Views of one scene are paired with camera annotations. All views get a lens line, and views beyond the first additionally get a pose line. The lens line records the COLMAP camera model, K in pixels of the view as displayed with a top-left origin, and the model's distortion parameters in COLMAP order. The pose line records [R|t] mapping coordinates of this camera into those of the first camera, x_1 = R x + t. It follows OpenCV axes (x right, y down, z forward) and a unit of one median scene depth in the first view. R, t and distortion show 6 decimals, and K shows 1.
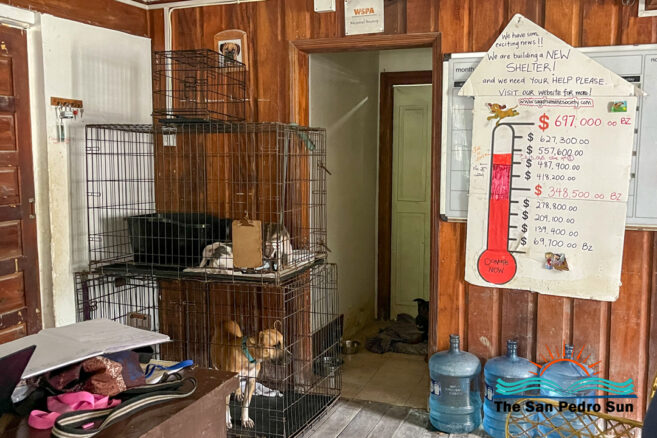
lens RADIAL K [[663.3, 0, 328.2], [0, 663.3, 217.8], [0, 0, 1]] dist [0.049909, 0.000000]
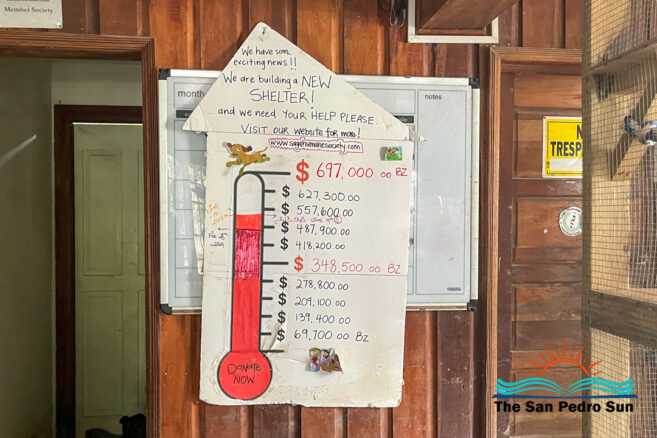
lens RADIAL K [[663.3, 0, 327.4], [0, 663.3, 219.9], [0, 0, 1]] dist [0.049909, 0.000000]
pose [[0.891360, -0.012902, 0.453111, 0.015980], [0.049112, 0.996460, -0.068238, -0.037972], [-0.450627, 0.083078, 0.888838, 0.336311]]
